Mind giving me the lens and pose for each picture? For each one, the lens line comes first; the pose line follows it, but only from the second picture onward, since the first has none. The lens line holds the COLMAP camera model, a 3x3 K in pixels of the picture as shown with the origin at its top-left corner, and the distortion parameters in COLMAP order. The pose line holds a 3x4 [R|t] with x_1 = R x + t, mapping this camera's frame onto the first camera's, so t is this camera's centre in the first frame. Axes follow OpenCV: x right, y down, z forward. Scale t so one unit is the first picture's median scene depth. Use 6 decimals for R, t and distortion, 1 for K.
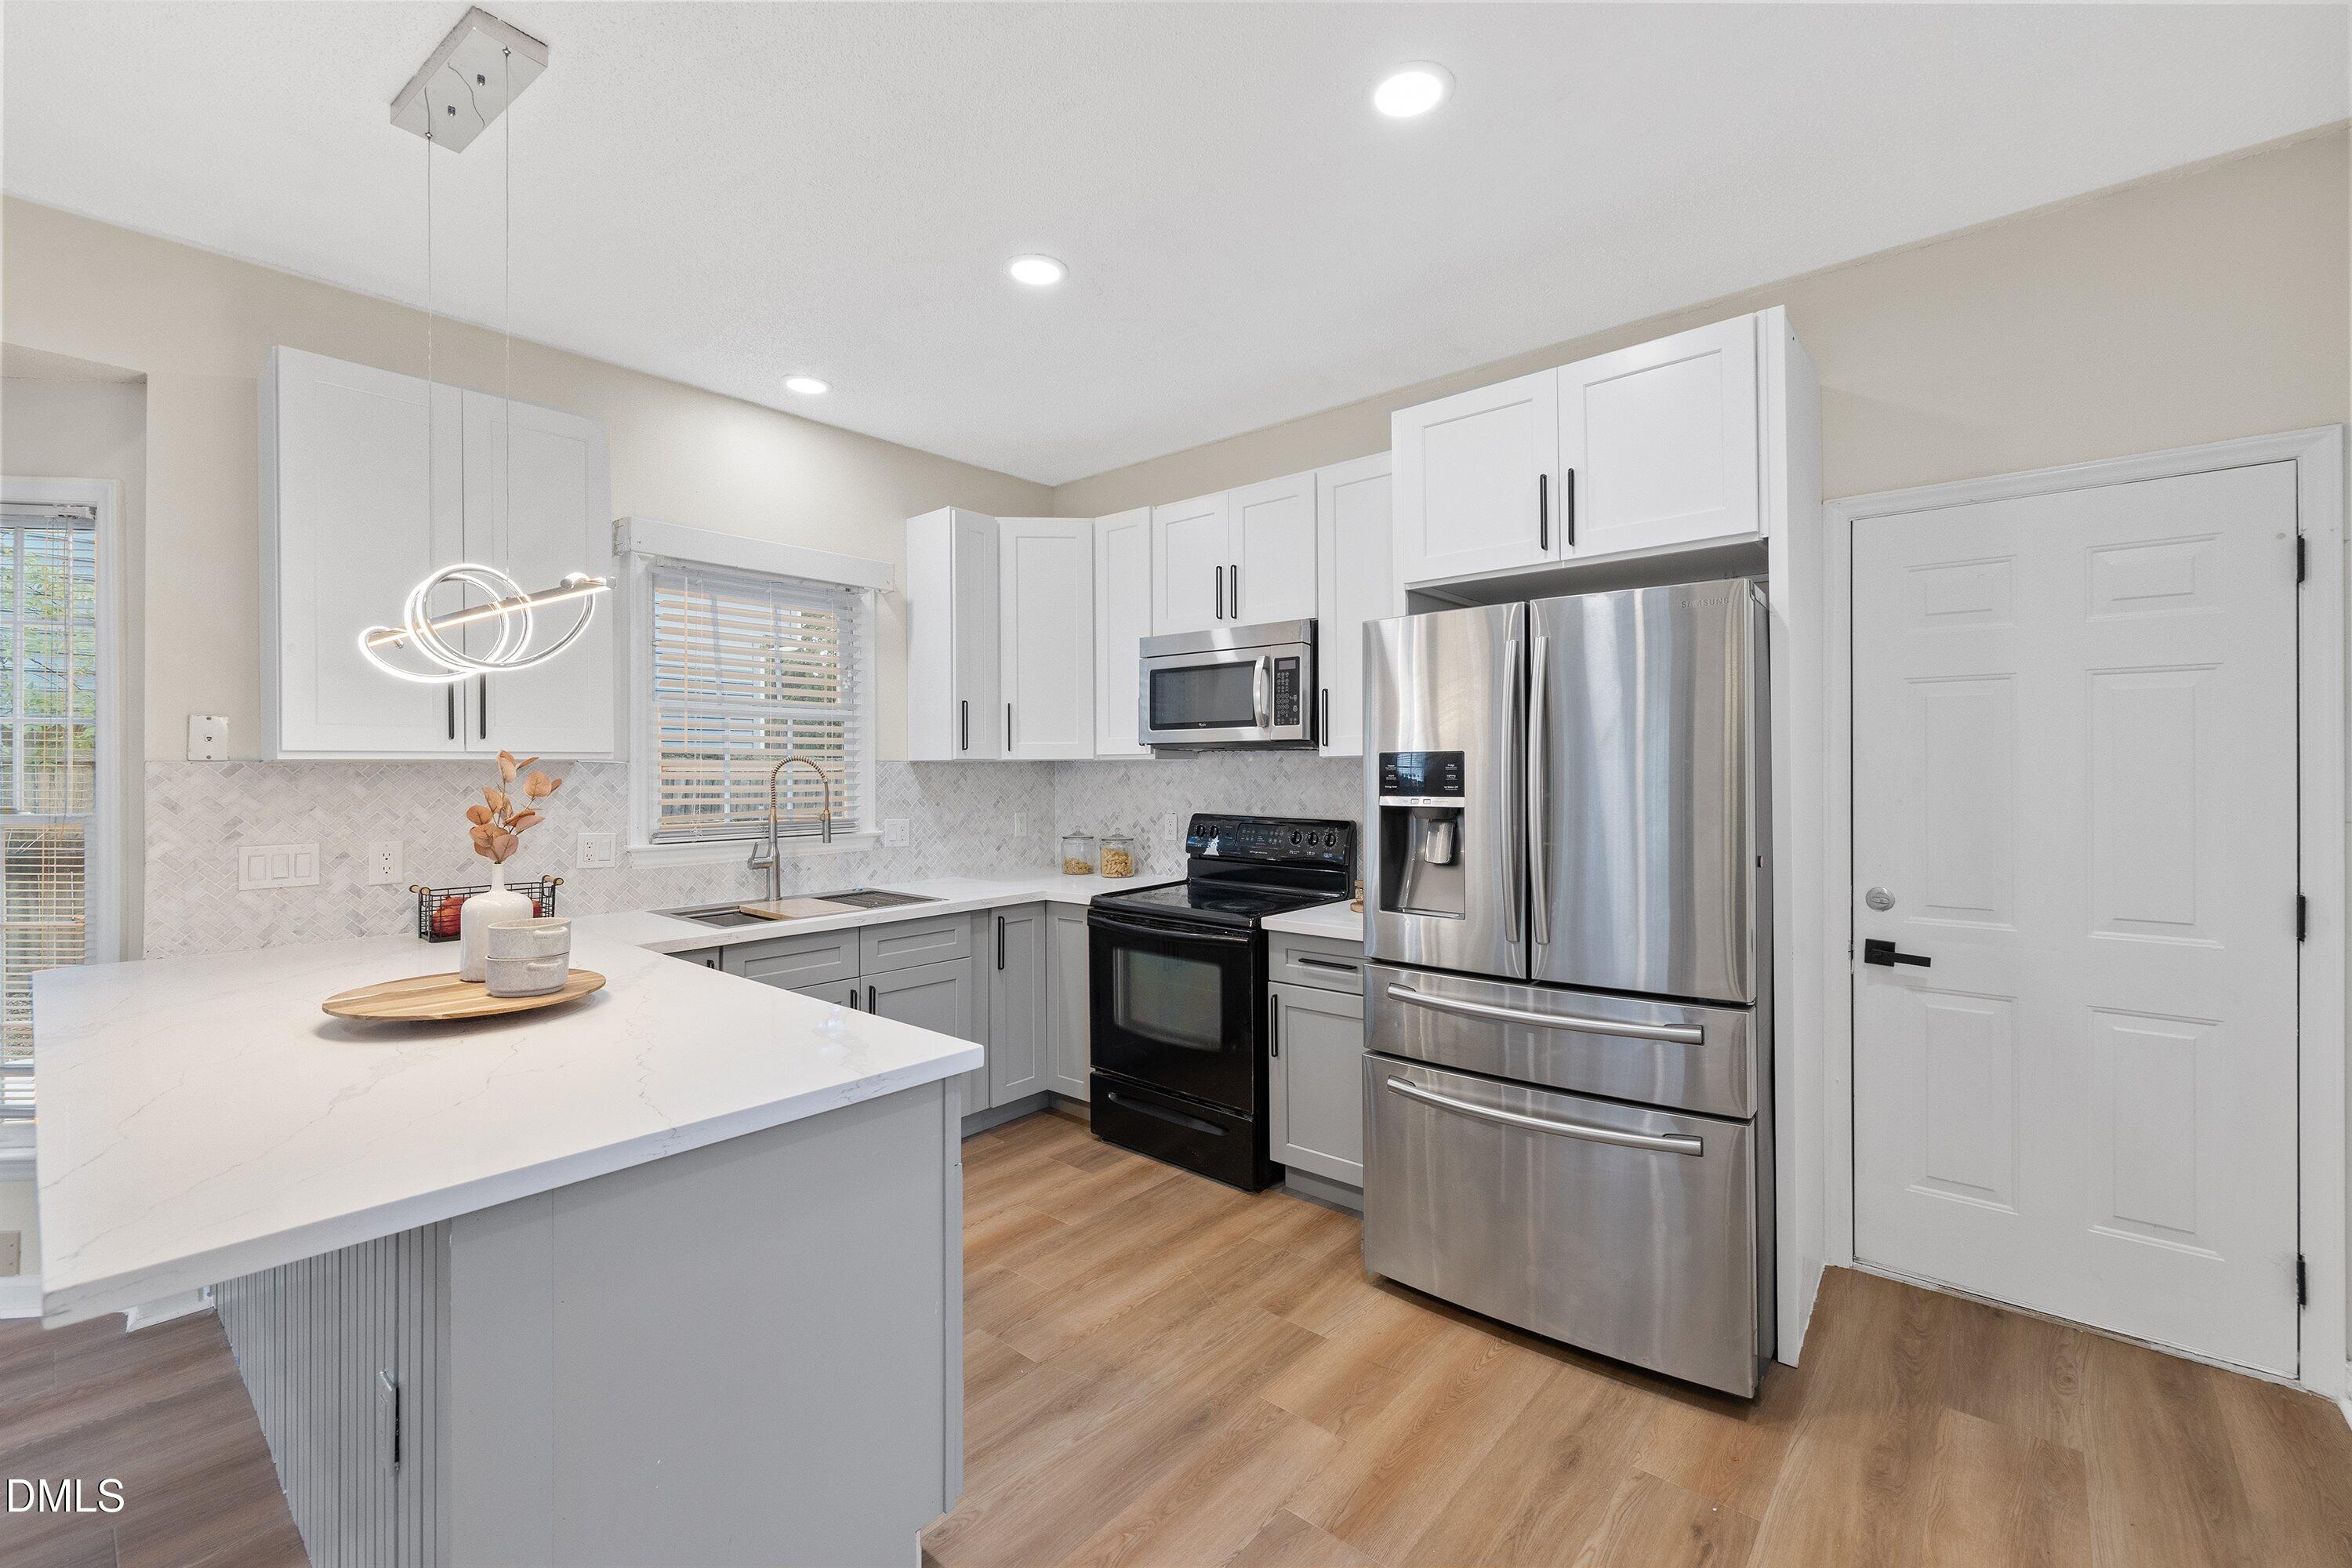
lens RADIAL K [[1001.6, 0, 1171.1], [0, 1001.6, 765.9], [0, 0, 1]] dist [-0.000849, 0.001272]
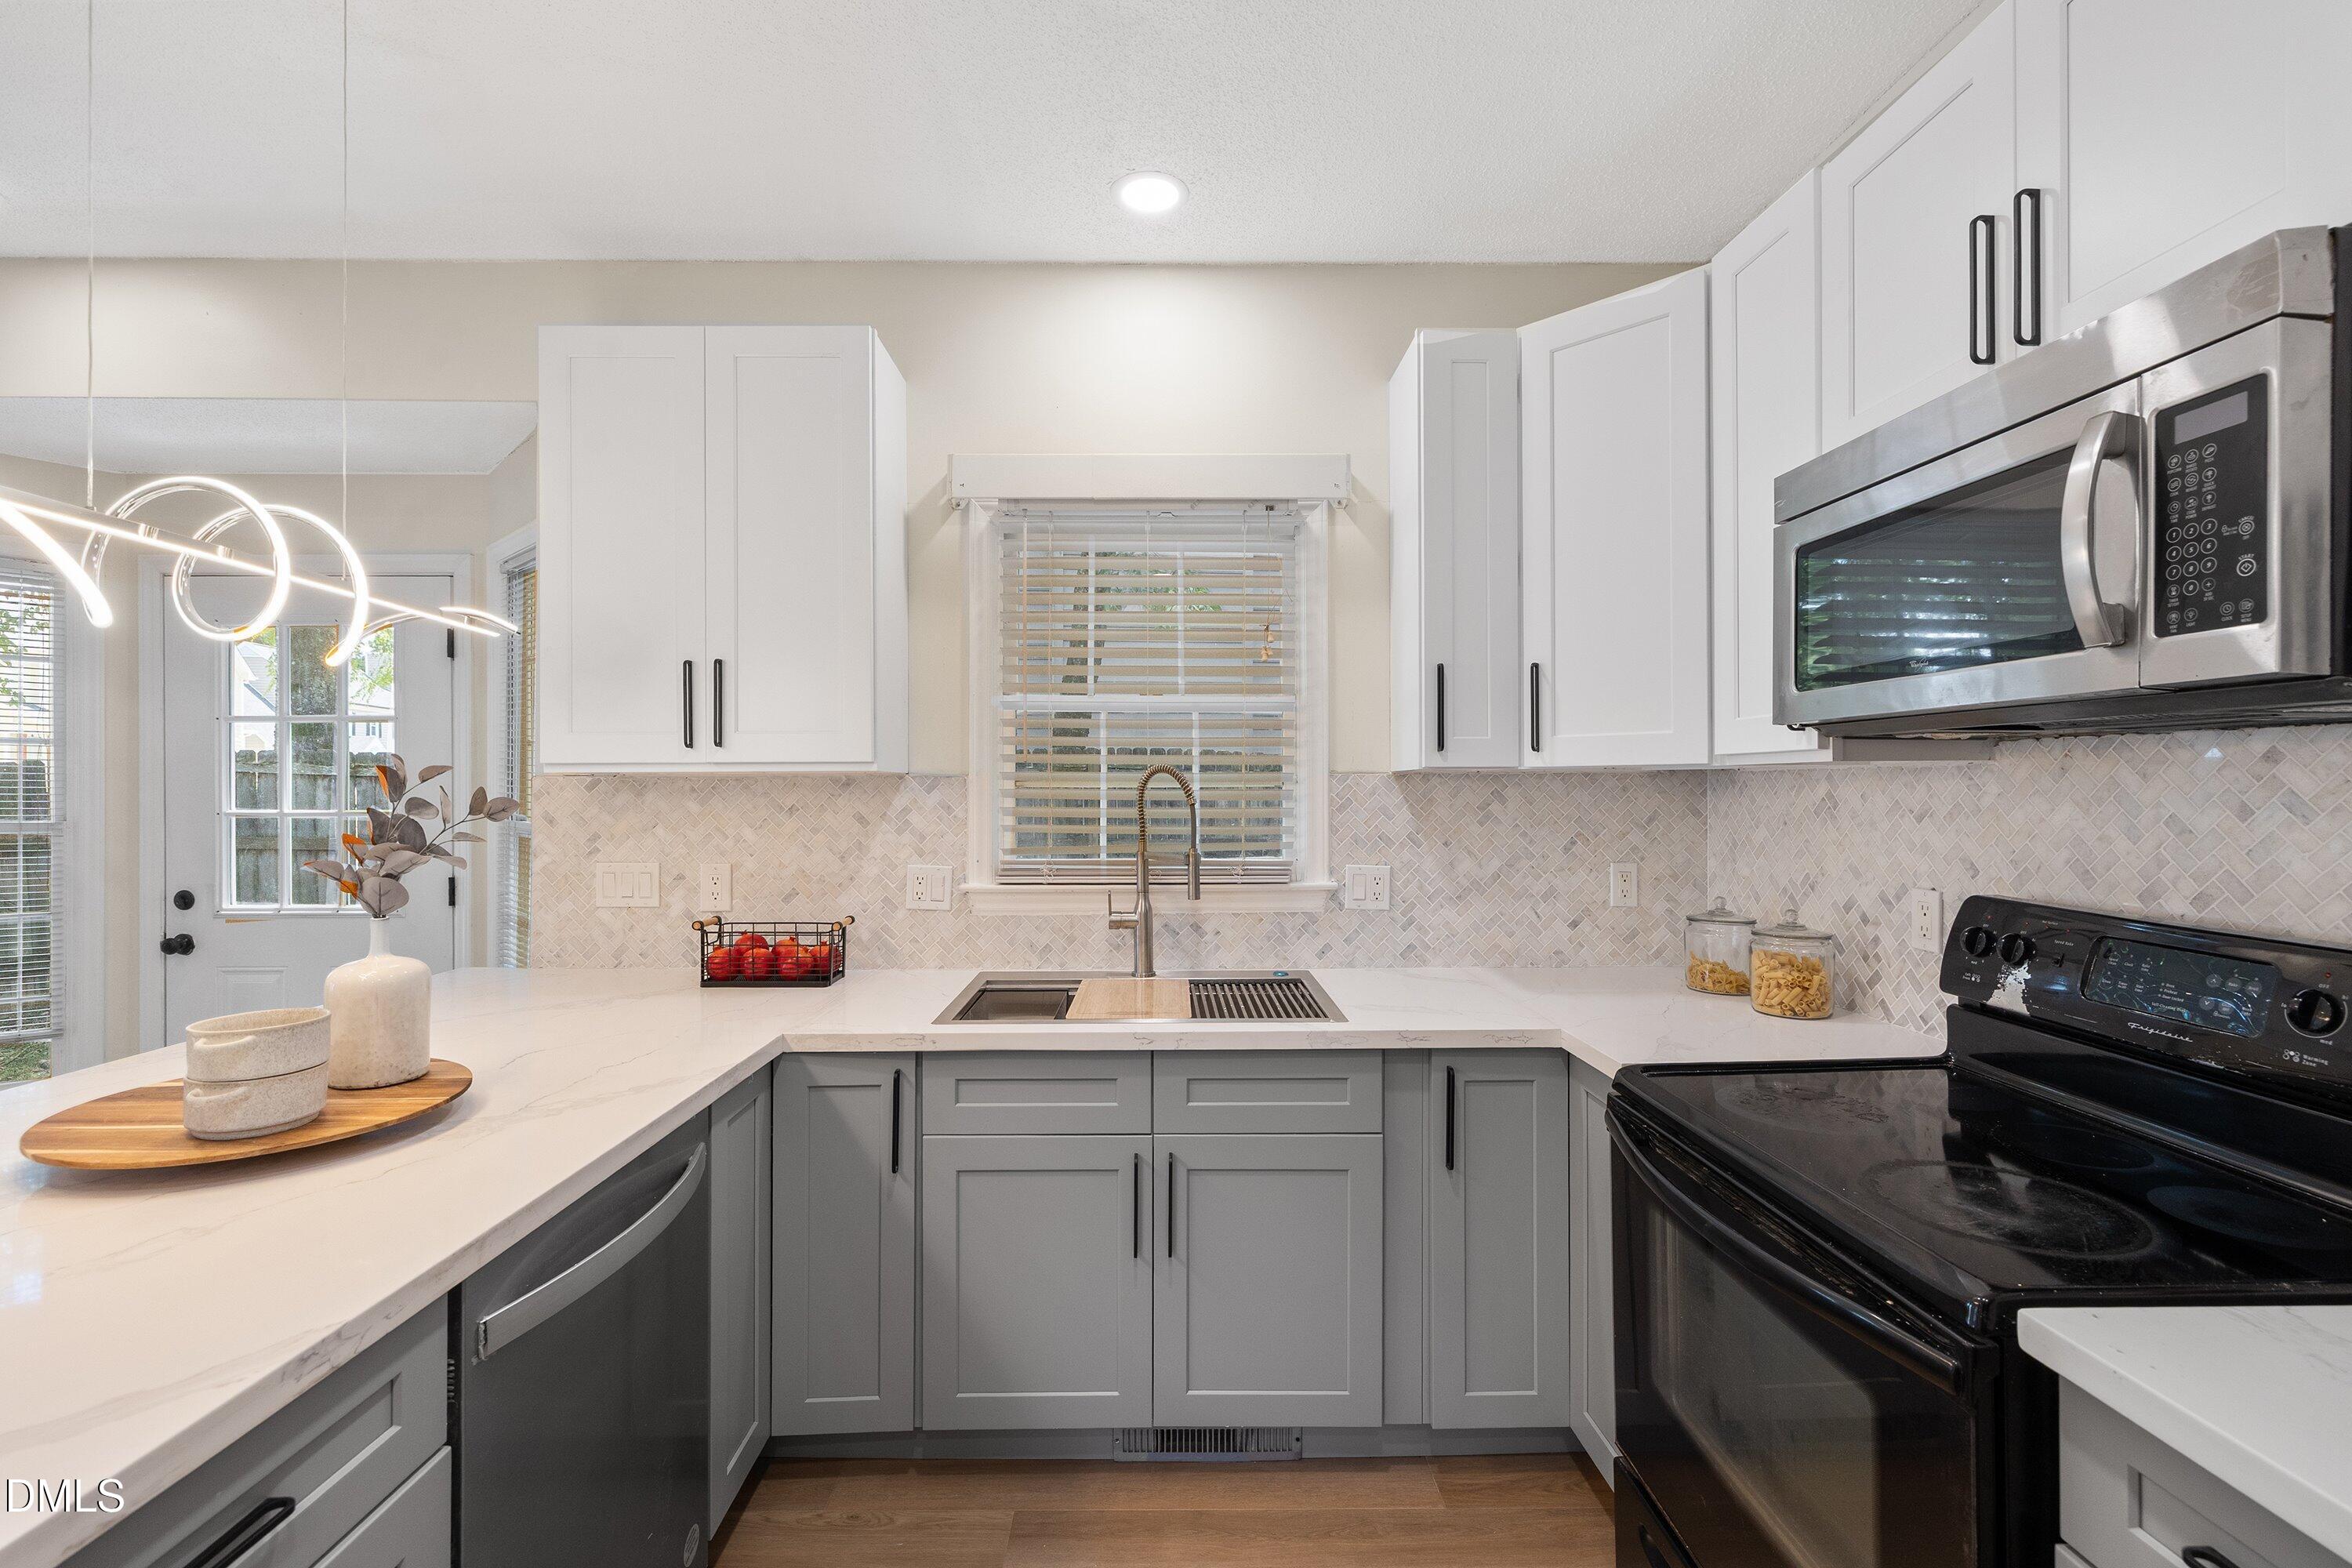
lens RADIAL K [[1001.6, 0, 1165.0], [0, 1001.6, 783.7], [0, 0, 1]] dist [-0.000849, 0.001272]
pose [[0.662073, -0.000266, -0.749439, 0.126166], [0.000485, 1.000000, 0.000074, 0.002602], [0.749439, -0.000413, 0.662073, 0.559474]]
